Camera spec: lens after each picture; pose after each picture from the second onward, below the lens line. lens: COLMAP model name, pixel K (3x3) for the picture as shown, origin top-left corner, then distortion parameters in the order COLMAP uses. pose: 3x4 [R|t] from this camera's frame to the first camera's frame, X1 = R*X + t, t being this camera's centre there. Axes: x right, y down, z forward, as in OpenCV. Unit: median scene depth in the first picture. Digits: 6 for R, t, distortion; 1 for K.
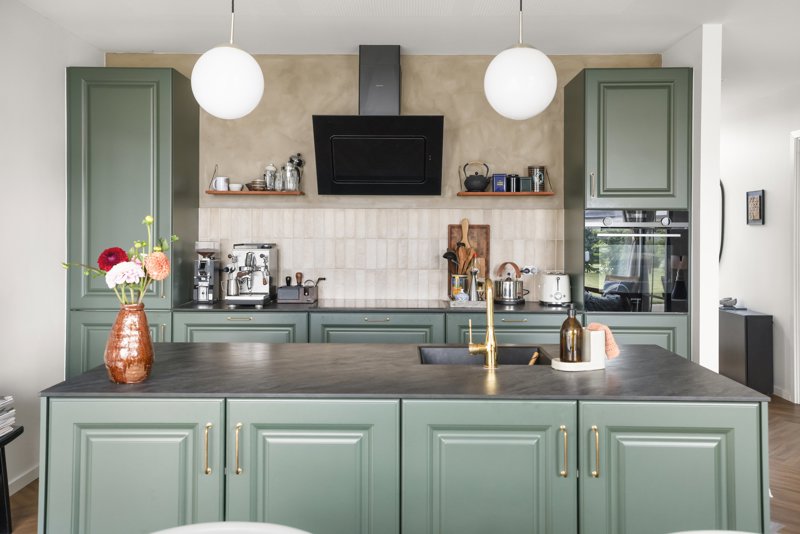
lens RADIAL K [[772.1, 0, 399.2], [0, 772.1, 232.4], [0, 0, 1]] dist [0.036406, 0.000000]
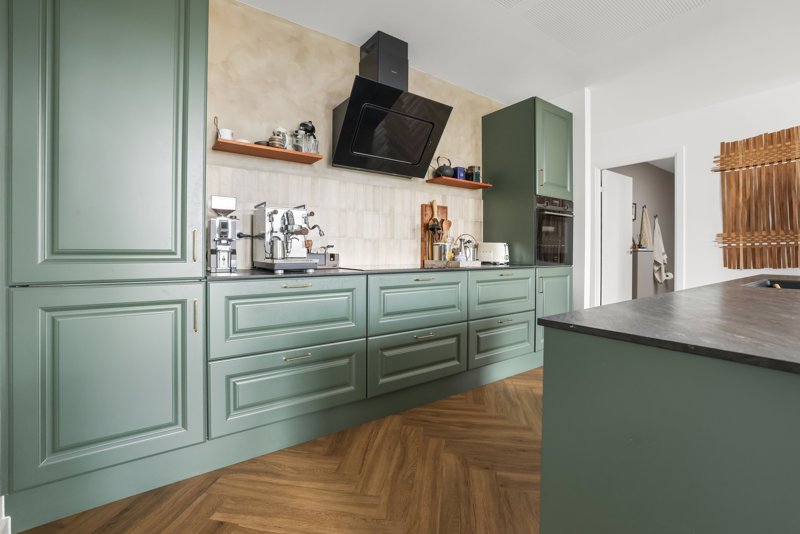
lens RADIAL K [[355.8, 0, 399.2], [0, 355.8, 252.1], [0, 0, 1]] dist [-0.039905, 0.009535]
pose [[0.804243, -0.001665, 0.594298, -0.313255], [0.001549, 0.999999, 0.000706, 0.068357], [-0.594298, 0.000353, 0.804245, 0.568459]]
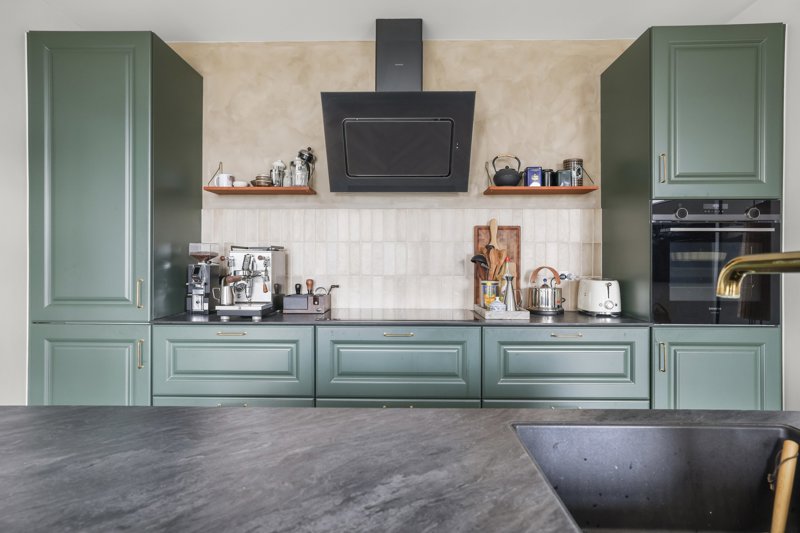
lens RADIAL K [[478.9, 0, 396.0], [0, 478.9, 258.3], [0, 0, 1]] dist [-0.008729, 0.013563]
pose [[0.999958, -0.002916, -0.008670, -0.024106], [0.002839, 0.999956, -0.008970, 0.033244], [0.008695, 0.008945, 0.999922, 0.445311]]
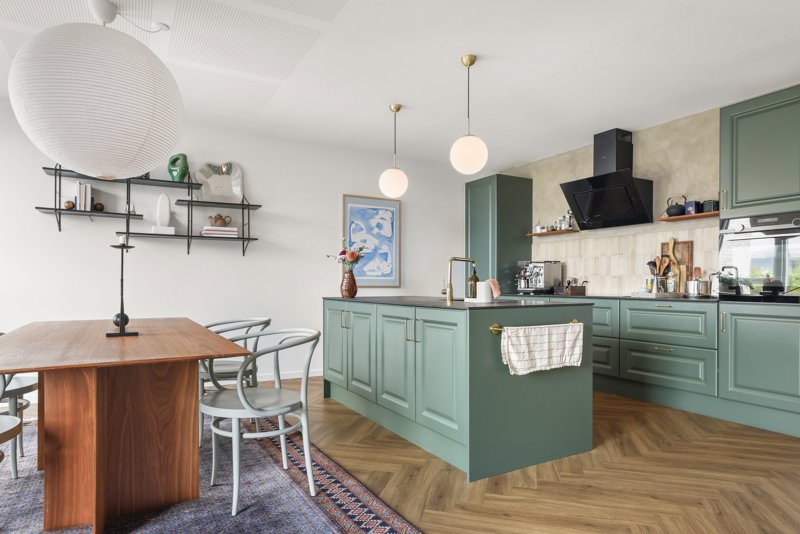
lens RADIAL K [[478.9, 0, 389.8], [0, 478.9, 287.6], [0, 0, 1]] dist [-0.008729, 0.013563]
pose [[0.495576, 0.003646, -0.868557, 0.588222], [-0.002554, 0.999993, 0.002741, 0.072090], [0.868561, 0.000860, 0.495581, 0.132637]]
